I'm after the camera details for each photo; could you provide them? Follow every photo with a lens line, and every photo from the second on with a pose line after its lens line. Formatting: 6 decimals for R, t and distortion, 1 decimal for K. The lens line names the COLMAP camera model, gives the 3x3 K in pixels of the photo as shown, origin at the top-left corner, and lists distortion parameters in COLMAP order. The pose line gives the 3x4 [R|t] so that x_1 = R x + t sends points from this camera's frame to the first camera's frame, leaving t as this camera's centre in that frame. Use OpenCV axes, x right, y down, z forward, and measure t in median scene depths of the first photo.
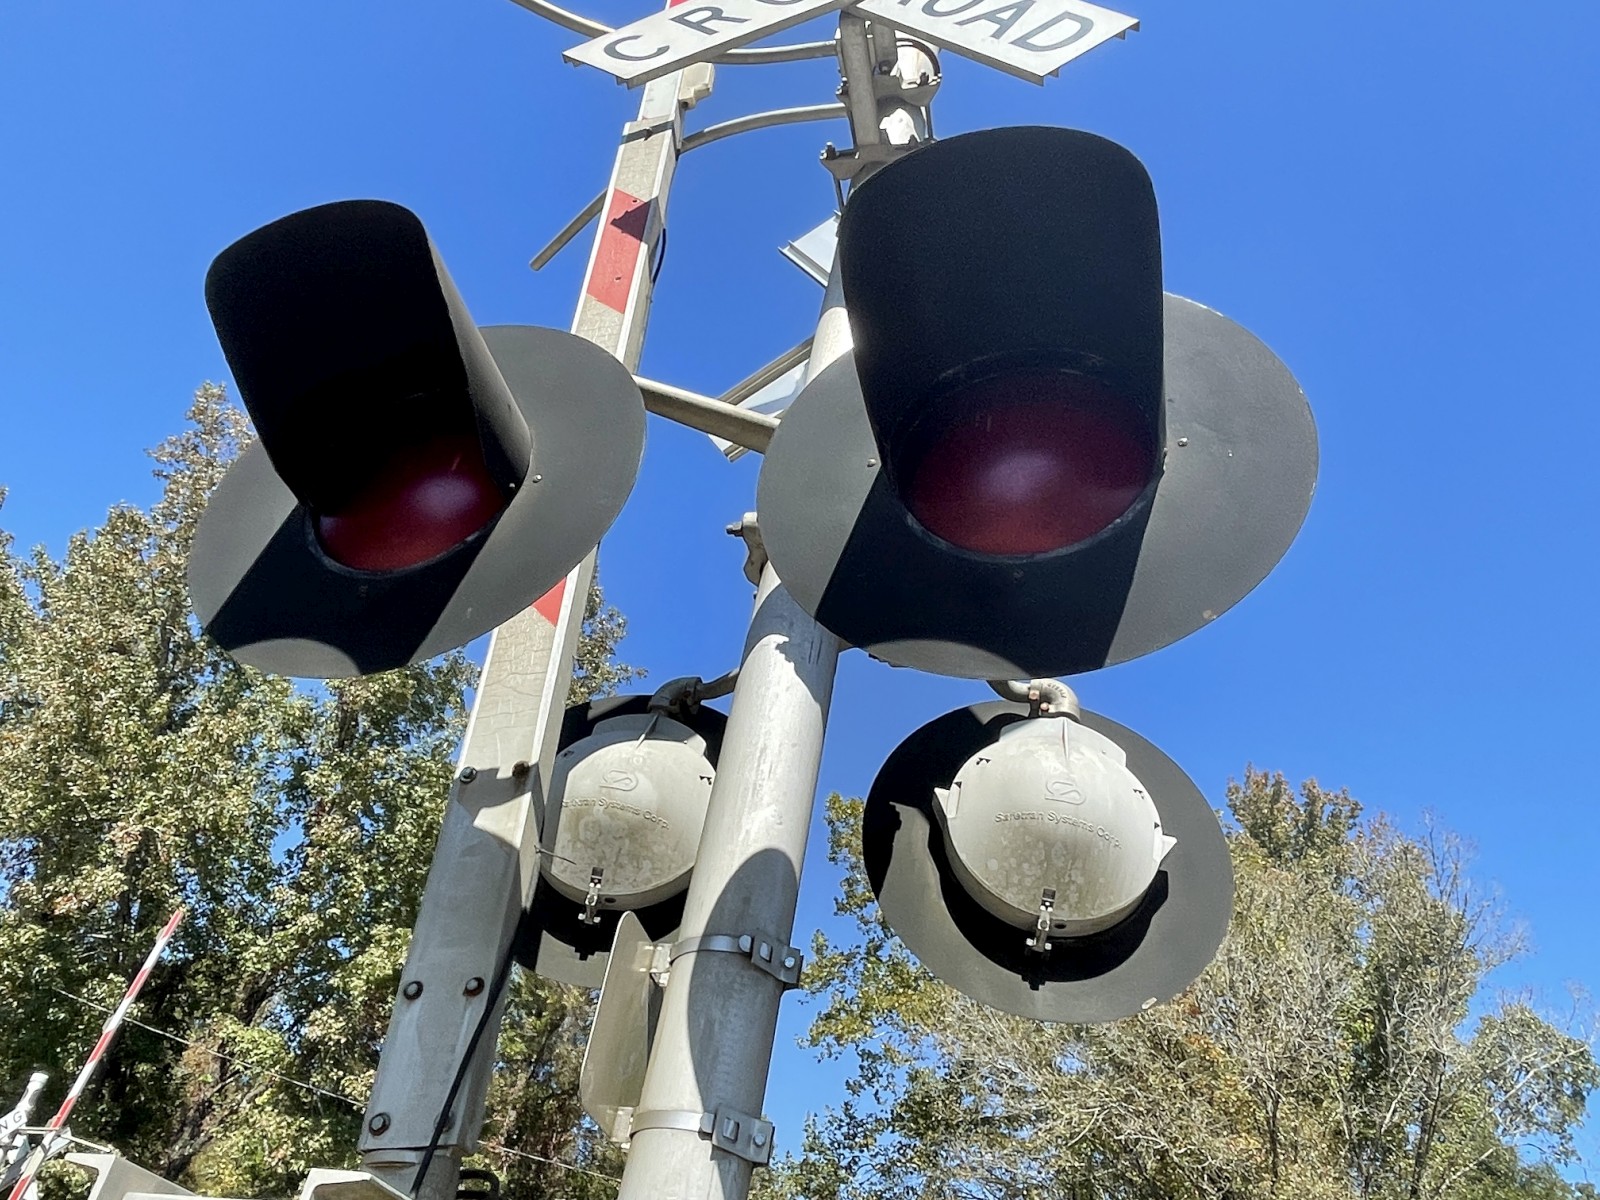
lens RADIAL K [[1218.8, 0, 800.0], [0, 1218.8, 600.0], [0, 0, 1]] dist [-0.000484, -0.000194]
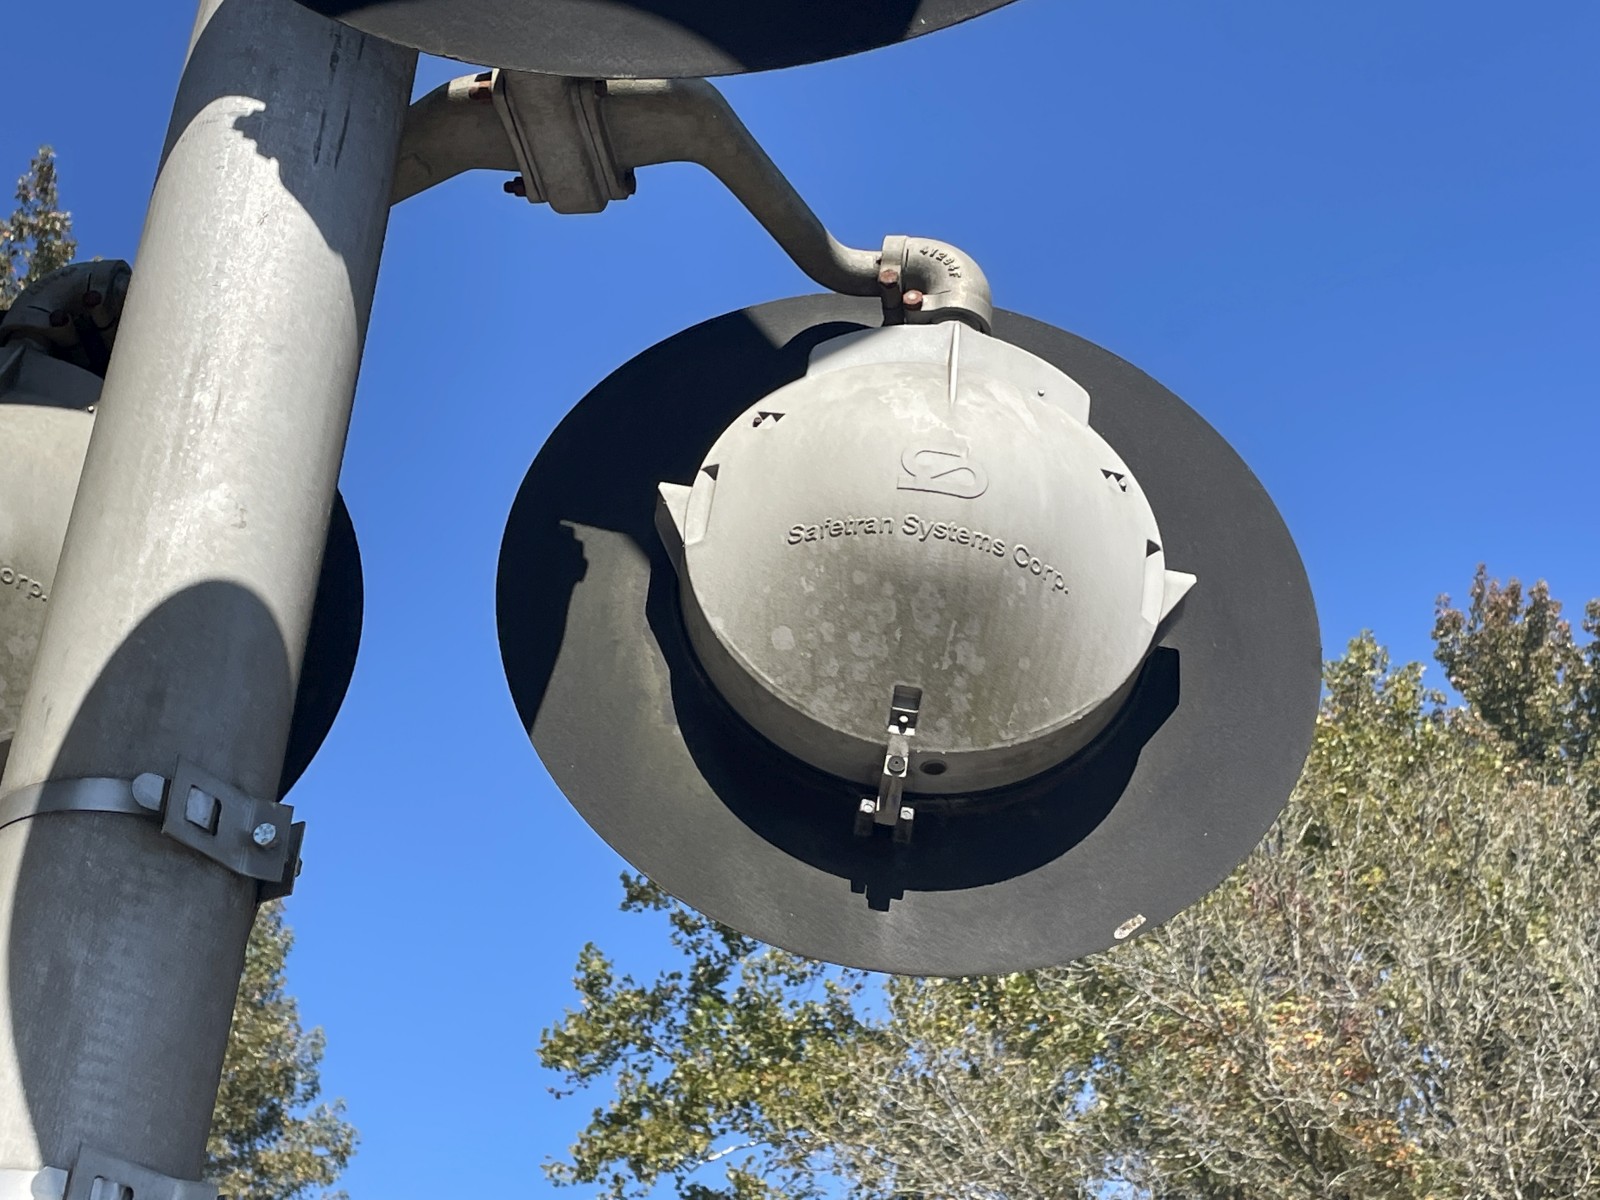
lens RADIAL K [[2594.4, 0, 800.4], [0, 2594.4, 607.7], [0, 0, 1]] dist [0.224146, -1.031963]
pose [[0.995281, -0.033645, 0.091015, 0.073111], [0.021492, 0.991103, 0.131348, 0.075734], [-0.094624, -0.128772, 0.987149, 0.063076]]
